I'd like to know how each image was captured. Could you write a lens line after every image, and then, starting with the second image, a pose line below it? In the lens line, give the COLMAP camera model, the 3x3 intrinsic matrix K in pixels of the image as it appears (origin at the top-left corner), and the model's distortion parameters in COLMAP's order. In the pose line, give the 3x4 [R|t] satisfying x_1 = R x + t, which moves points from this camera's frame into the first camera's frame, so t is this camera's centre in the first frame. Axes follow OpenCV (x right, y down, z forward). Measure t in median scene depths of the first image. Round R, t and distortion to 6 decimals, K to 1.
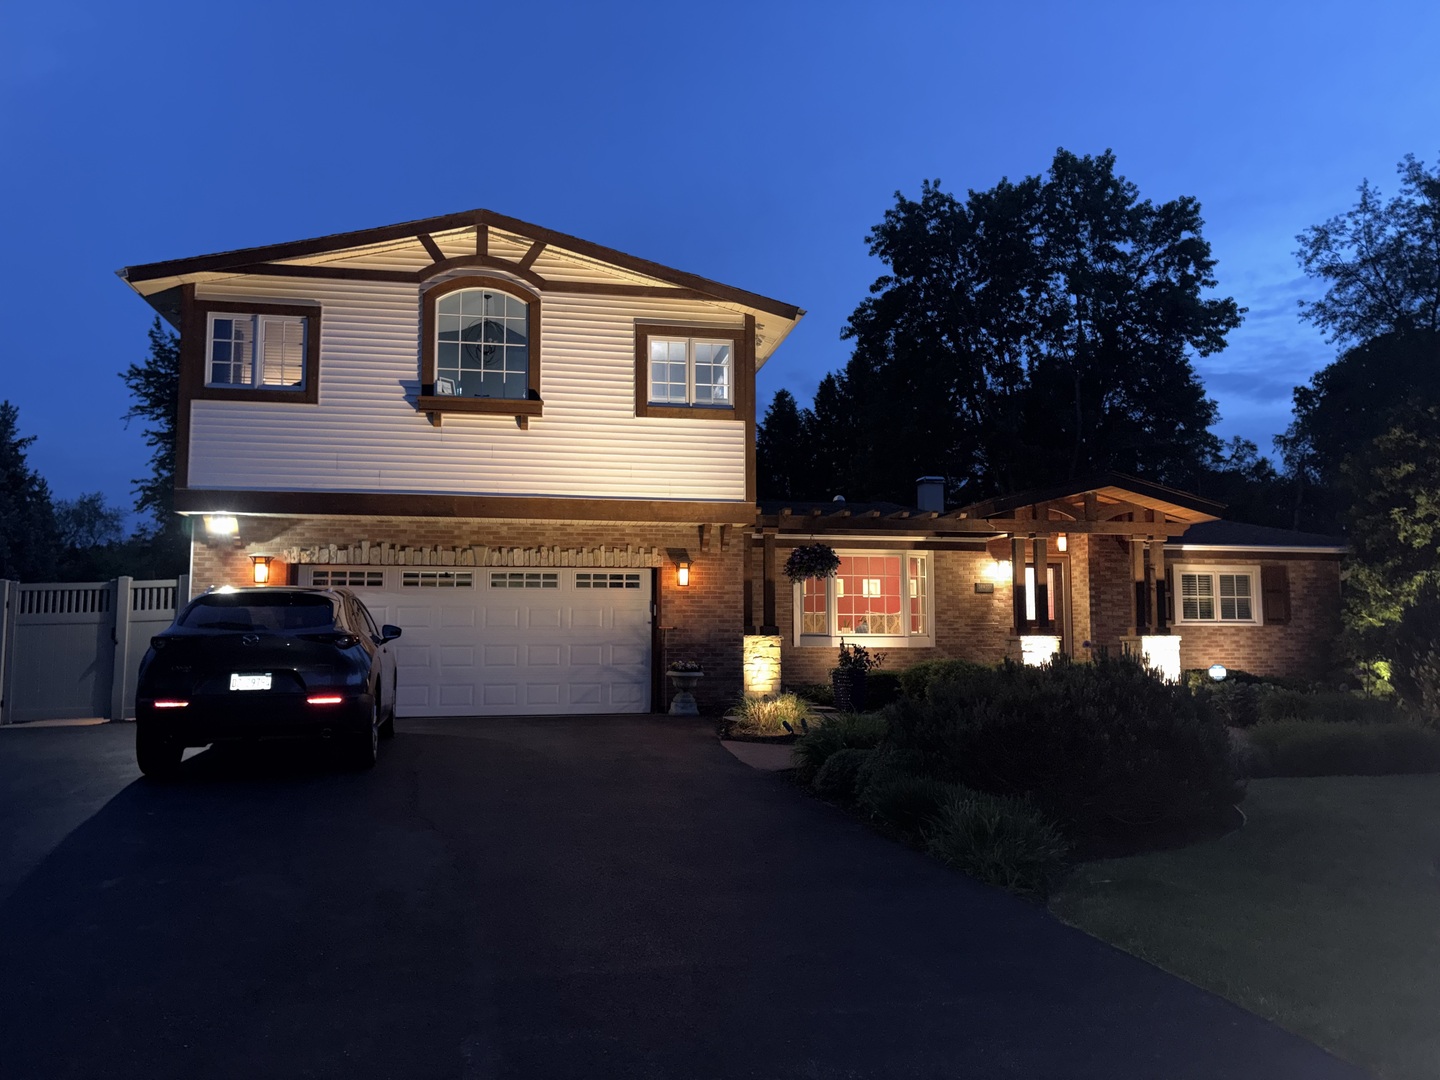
lens RADIAL K [[1074.2, 0, 724.8], [0, 1074.2, 545.5], [0, 0, 1]] dist [0.180037, -0.470775]
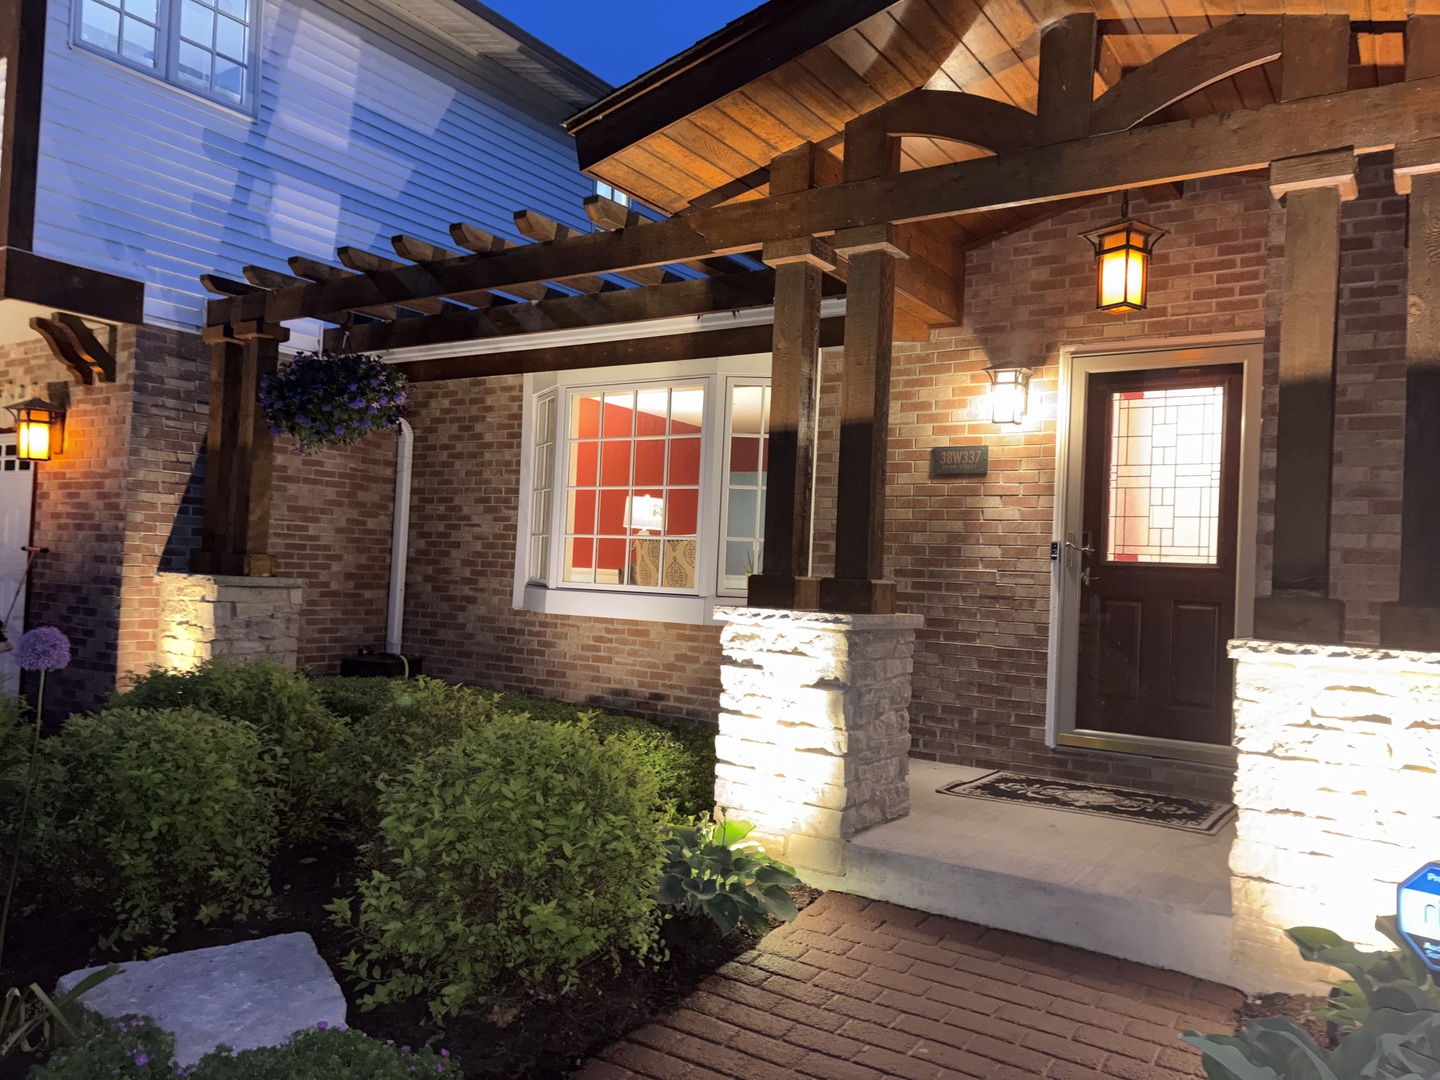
lens RADIAL K [[1074.0, 0, 720.0], [0, 1074.0, 540.0], [0, 0, 1]] dist [0.059575, -0.057674]
pose [[0.714678, 0.011062, -0.699366, 0.500155], [0.017836, 0.999262, 0.034032, 0.060747], [0.699226, -0.036796, 0.713953, 0.861850]]
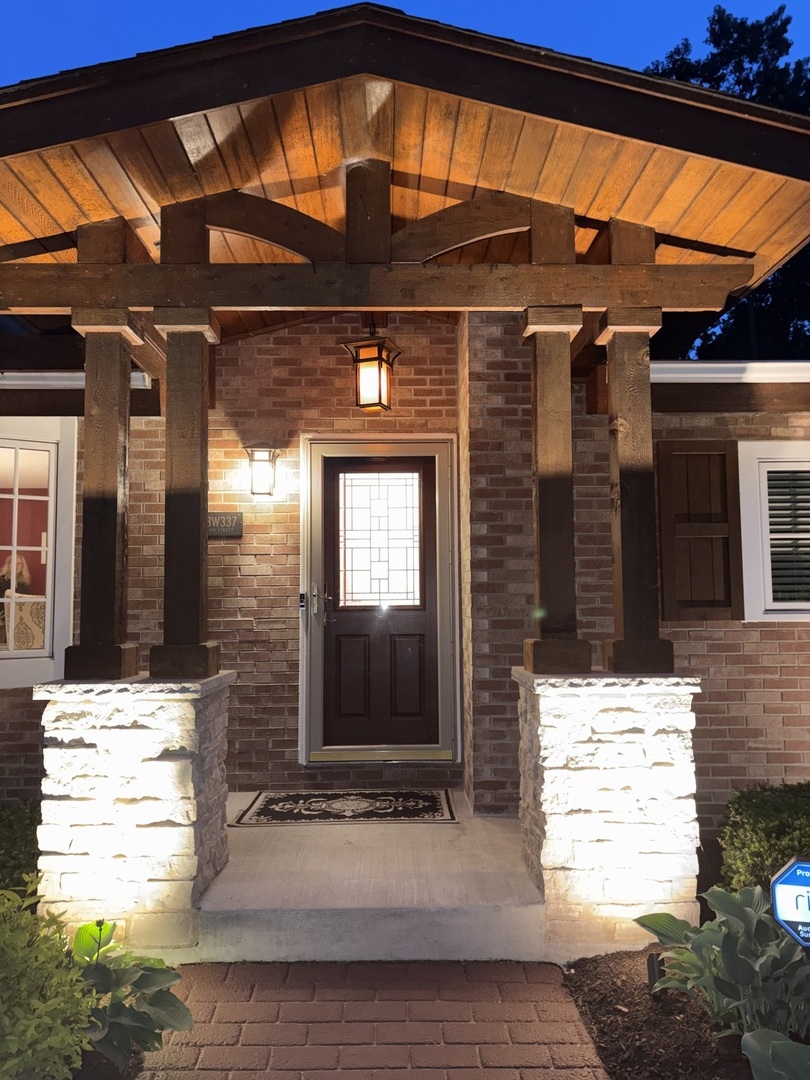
lens RADIAL K [[805.5, 0, 394.0], [0, 805.5, 543.8], [0, 0, 1]] dist [0.059575, -0.057674]
pose [[0.984798, -0.020718, -0.172464, 0.419336], [0.023244, 0.999650, 0.012643, 0.052177], [0.172141, -0.016459, 0.984935, 0.882628]]
